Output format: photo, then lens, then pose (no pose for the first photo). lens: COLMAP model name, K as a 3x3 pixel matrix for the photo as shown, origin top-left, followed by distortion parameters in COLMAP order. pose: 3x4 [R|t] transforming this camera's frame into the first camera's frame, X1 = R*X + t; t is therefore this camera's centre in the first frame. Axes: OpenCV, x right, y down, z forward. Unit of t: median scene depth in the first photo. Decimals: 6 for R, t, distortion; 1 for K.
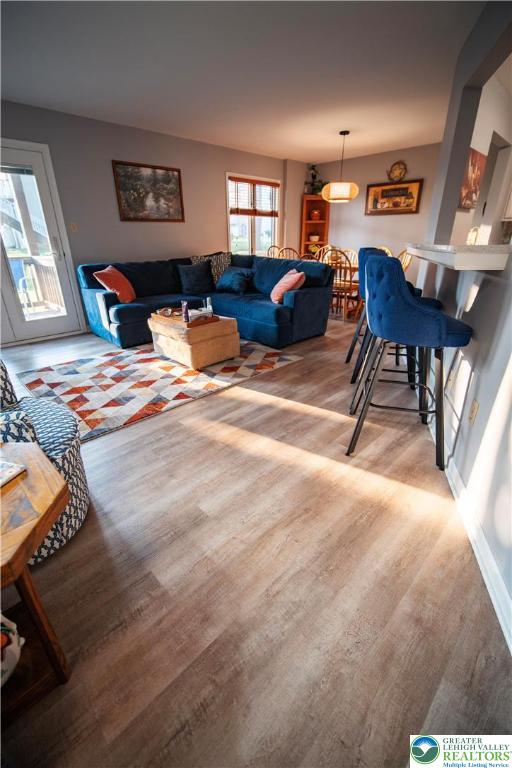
lens RADIAL K [[332.7, 0, 256.8], [0, 332.7, 380.9], [0, 0, 1]] dist [-0.009958, 0.000181]
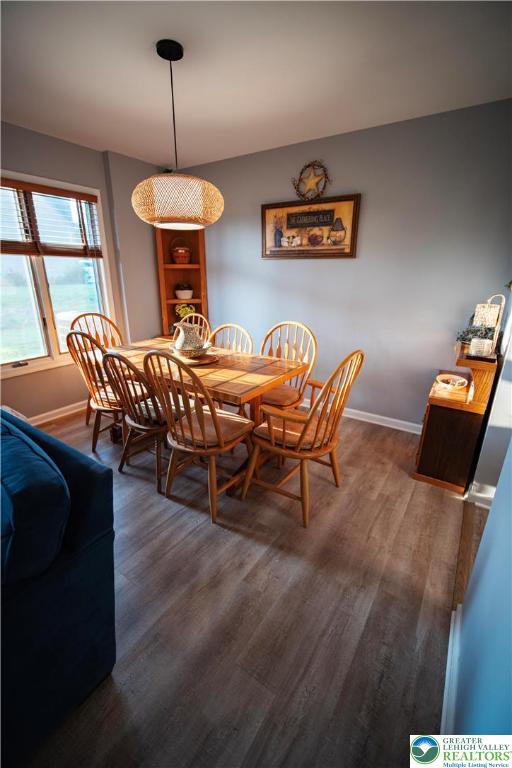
lens RADIAL K [[332.7, 0, 257.2], [0, 332.7, 384.8], [0, 0, 1]] dist [-0.009958, 0.000181]
pose [[0.978870, -0.053530, 0.197353, 0.205142], [0.069339, 0.994839, -0.074081, -0.258436], [-0.192369, 0.086200, 0.977529, 0.496632]]
